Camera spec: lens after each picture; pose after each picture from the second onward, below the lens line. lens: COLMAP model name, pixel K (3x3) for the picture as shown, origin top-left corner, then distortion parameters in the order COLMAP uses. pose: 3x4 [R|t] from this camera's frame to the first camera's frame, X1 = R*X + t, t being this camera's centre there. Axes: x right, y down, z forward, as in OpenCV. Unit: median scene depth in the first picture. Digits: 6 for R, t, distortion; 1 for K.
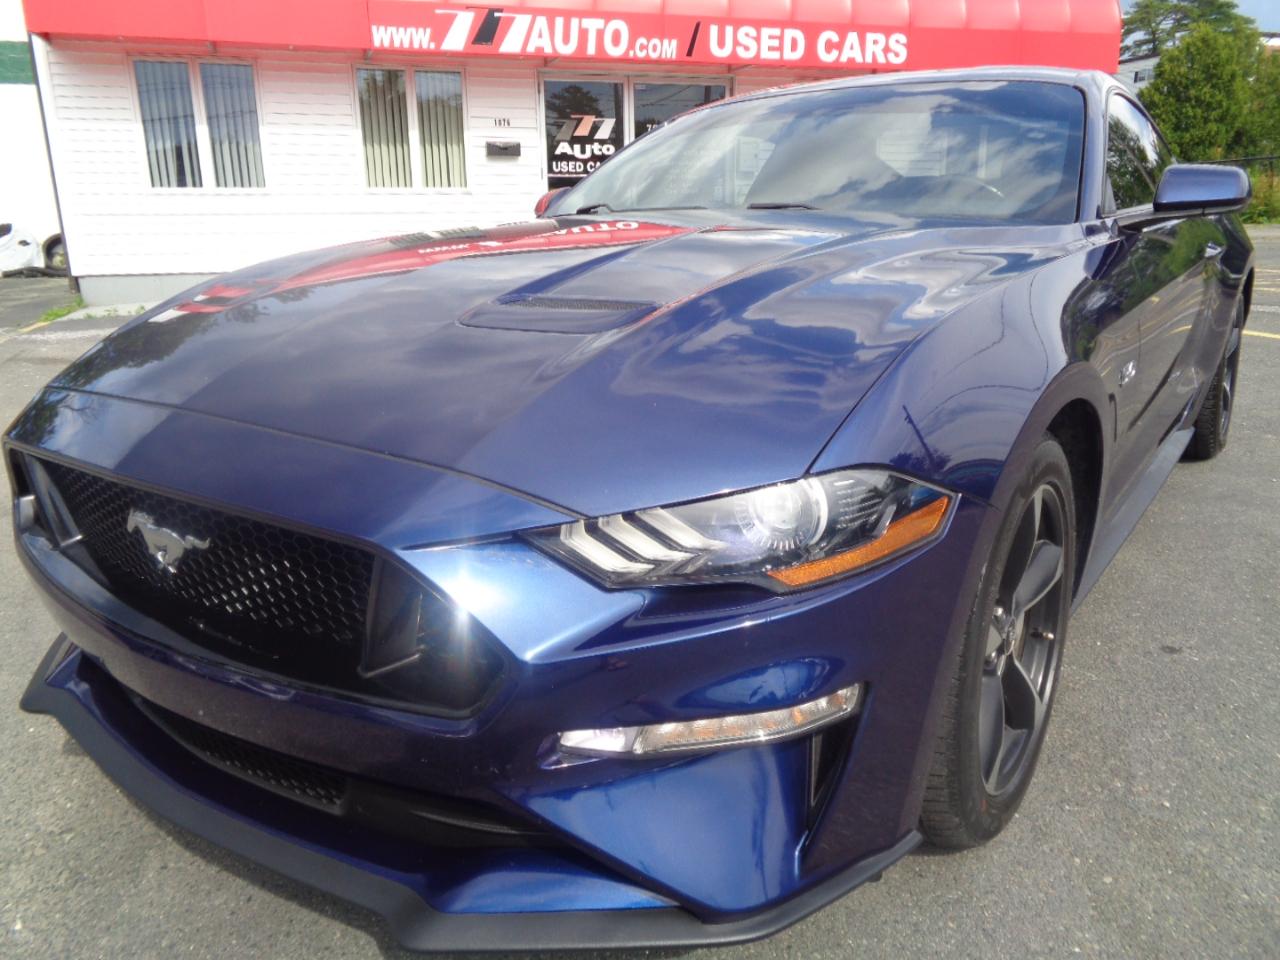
lens RADIAL K [[957.0, 0, 642.6], [0, 957.0, 482.4], [0, 0, 1]] dist [0.021262, -0.013626]
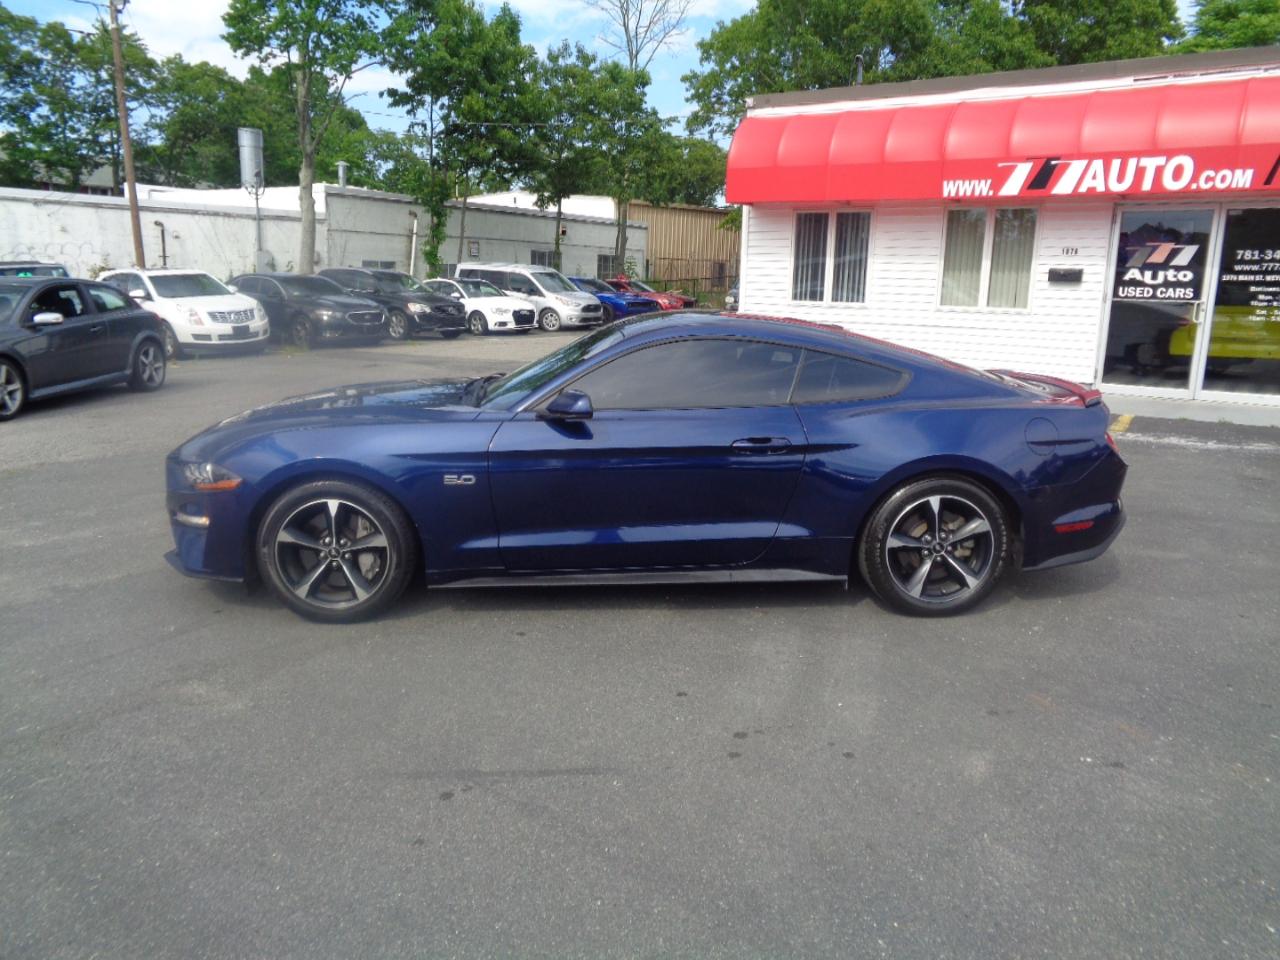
lens RADIAL K [[948.6, 0, 633.7], [0, 948.6, 472.4], [0, 0, 1]] dist [0.031804, -0.009169]
pose [[0.616988, 0.182681, -0.765476, 0.470488], [-0.242558, 0.969474, 0.035858, -0.058661], [0.748660, 0.163549, 0.642464, -0.022859]]
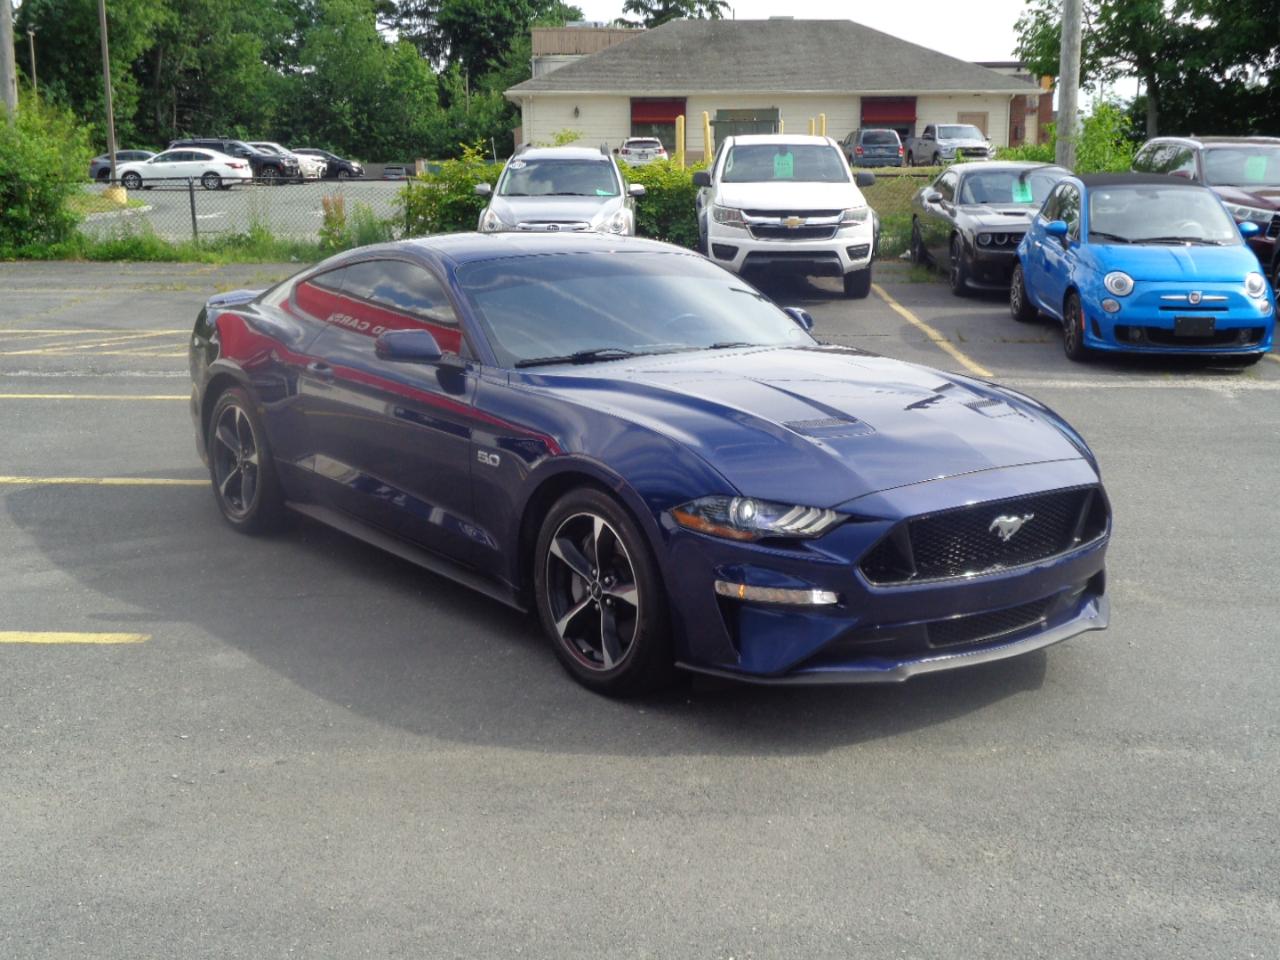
lens RADIAL K [[1500.4, 0, 644.2], [0, 1500.4, 488.6], [0, 0, 1]] dist [-0.009787, 0.000000]
pose [[0.295521, -0.171666, 0.939786, -0.525972], [0.255322, 0.962132, 0.095461, -0.074106], [-0.920586, 0.211737, 0.328161, 0.081653]]
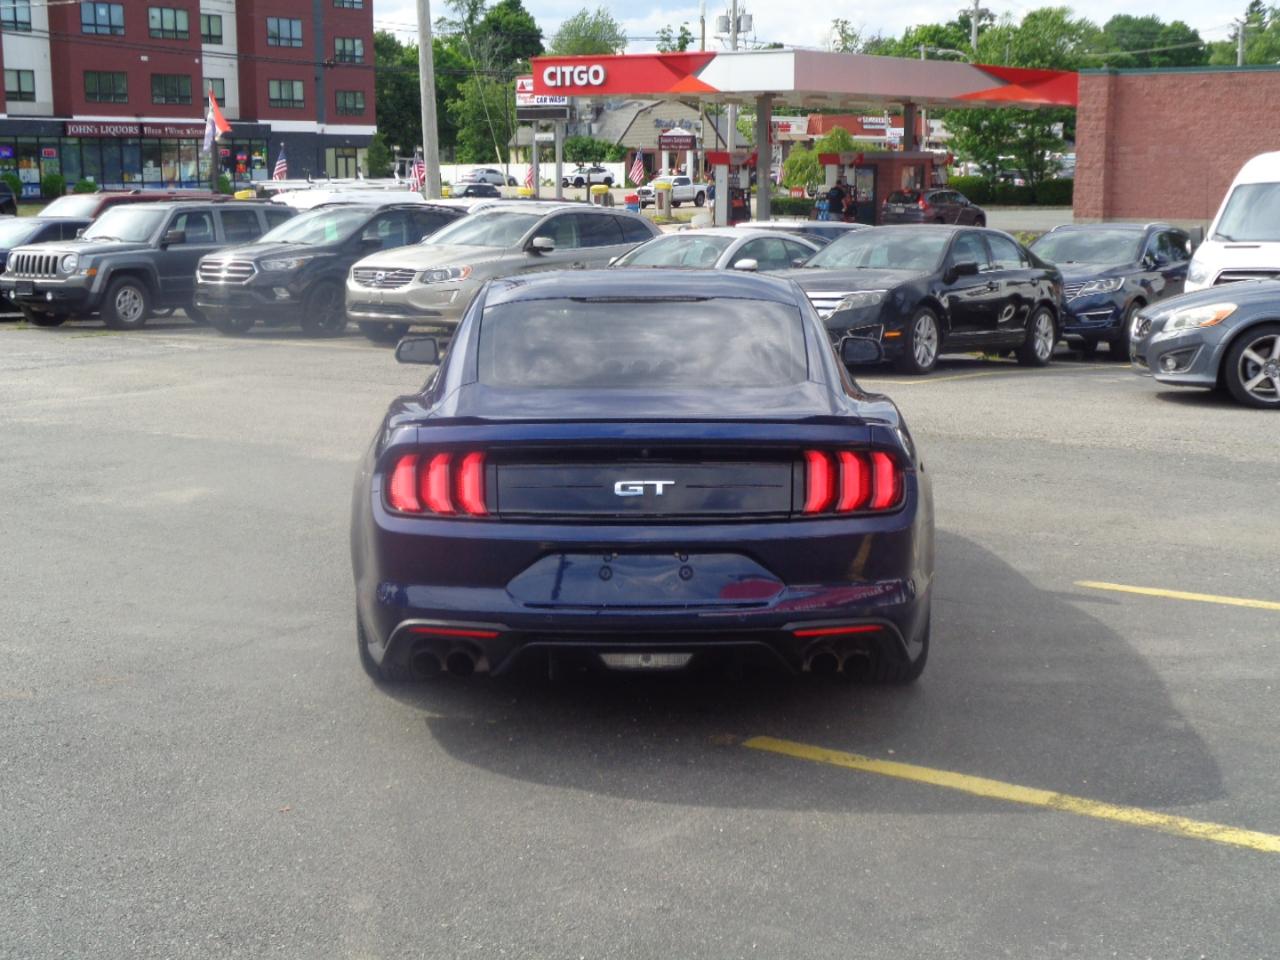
lens RADIAL K [[1809.6, 0, 653.0], [0, 1809.6, 479.6], [0, 0, 1]] dist [0.007235, 0.000000]
pose [[-0.810128, 0.111518, -0.575549, 0.507801], [-0.149282, 0.910139, 0.386474, -0.334986], [0.566928, 0.399013, -0.720681, 0.872851]]
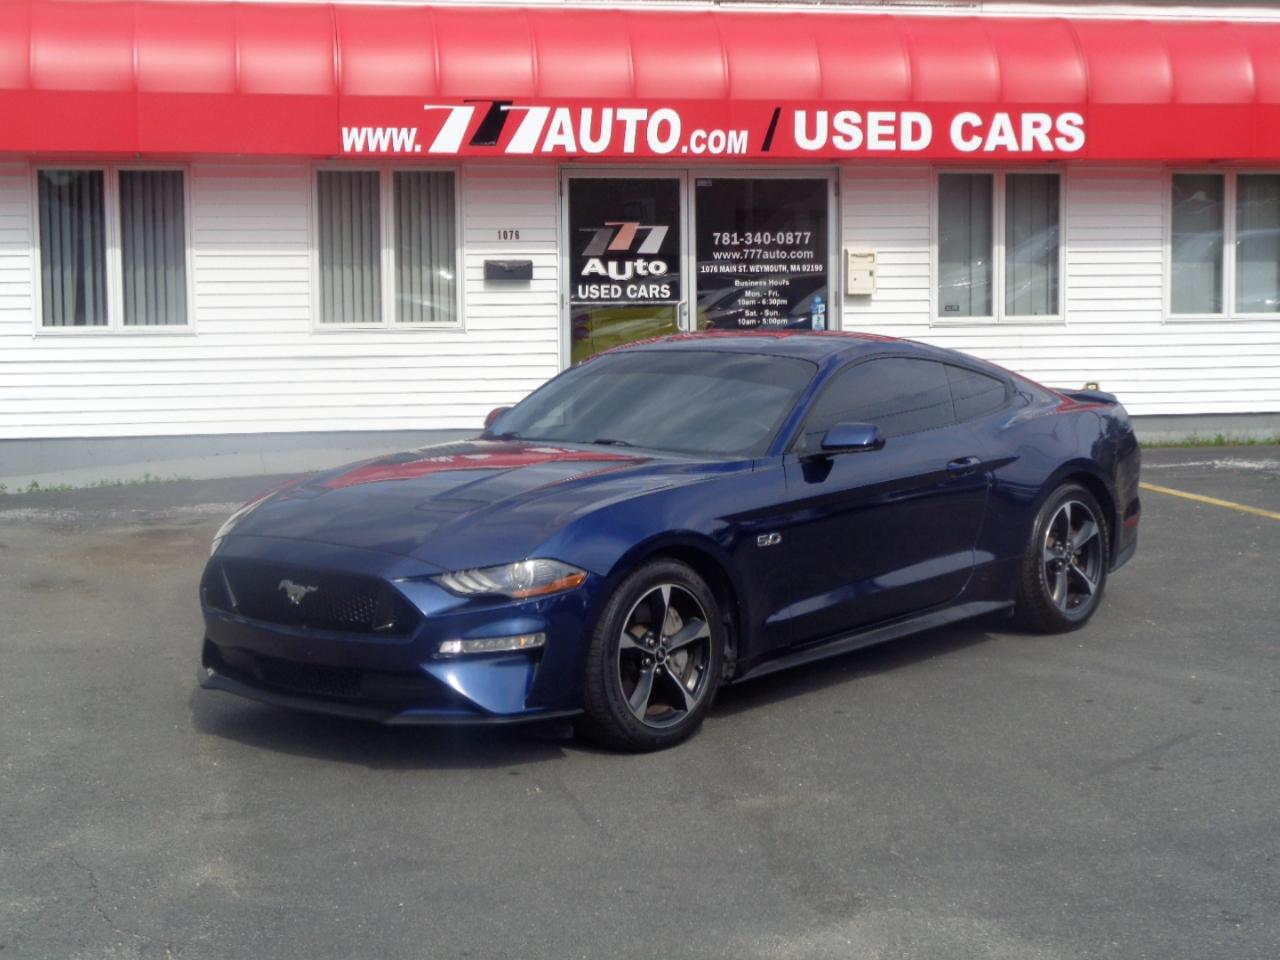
lens RADIAL K [[2164.3, 0, 640.0], [0, 2164.3, 482.4], [0, 0, 1]] dist [-0.028361, 0.000000]
pose [[0.994824, 0.011305, -0.100978, 0.131751], [-0.029052, 0.983951, -0.176060, 0.101352], [0.097367, 0.178082, 0.979187, -0.610631]]
